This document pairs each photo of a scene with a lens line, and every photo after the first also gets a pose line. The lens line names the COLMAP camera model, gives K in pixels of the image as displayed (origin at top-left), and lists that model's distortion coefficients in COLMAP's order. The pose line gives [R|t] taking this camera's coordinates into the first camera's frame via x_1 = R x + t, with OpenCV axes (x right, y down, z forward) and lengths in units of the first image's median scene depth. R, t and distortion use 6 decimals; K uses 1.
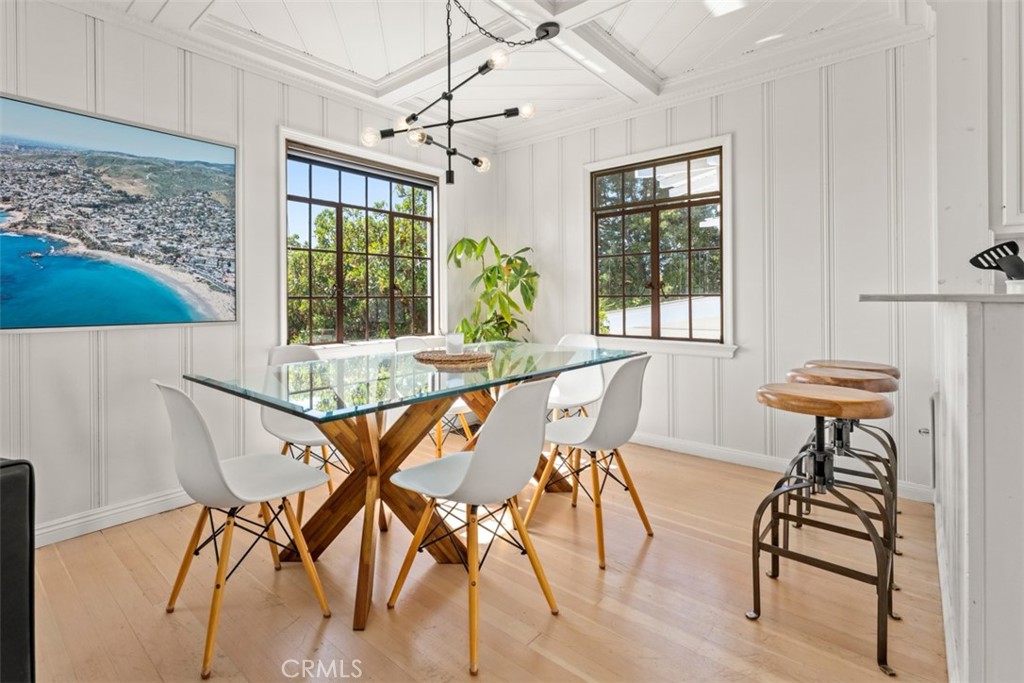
lens RADIAL K [[488.8, 0, 438.5], [0, 488.8, 298.6], [0, 0, 1]] dist [0.000812, 0.000000]
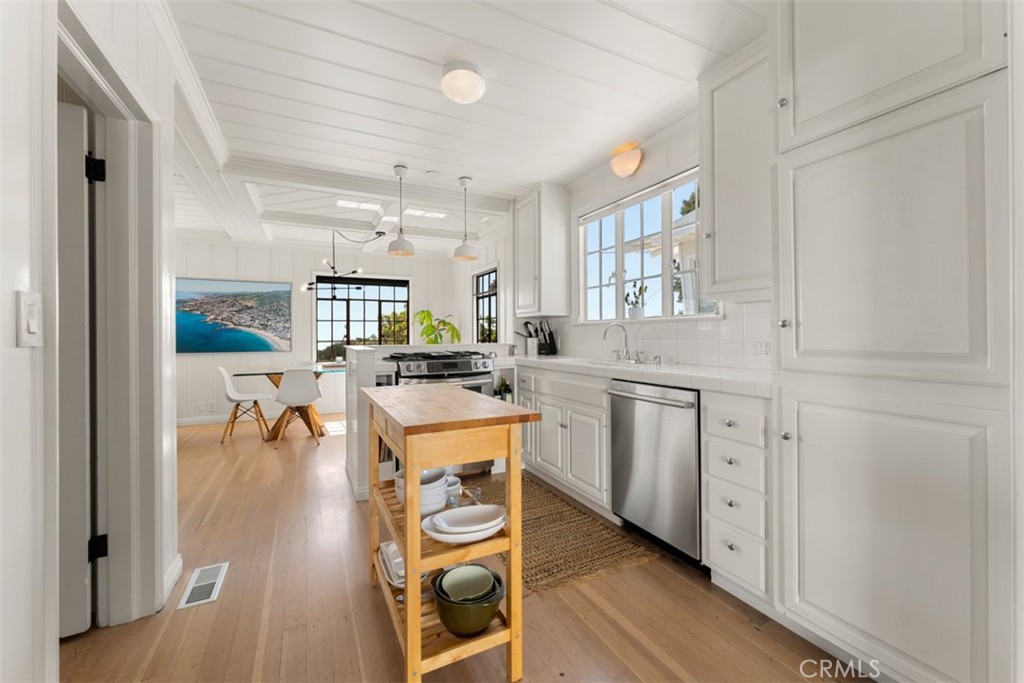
lens RADIAL K [[409.7, 0, 510.2], [0, 409.7, 335.2], [0, 0, 1]] dist [0.001795, 0.000084]
pose [[0.944557, 0.000244, -0.328348, 1.477719], [0.000603, 0.999997, 0.002479, -0.044196], [0.328347, -0.002539, 0.944554, -0.703400]]
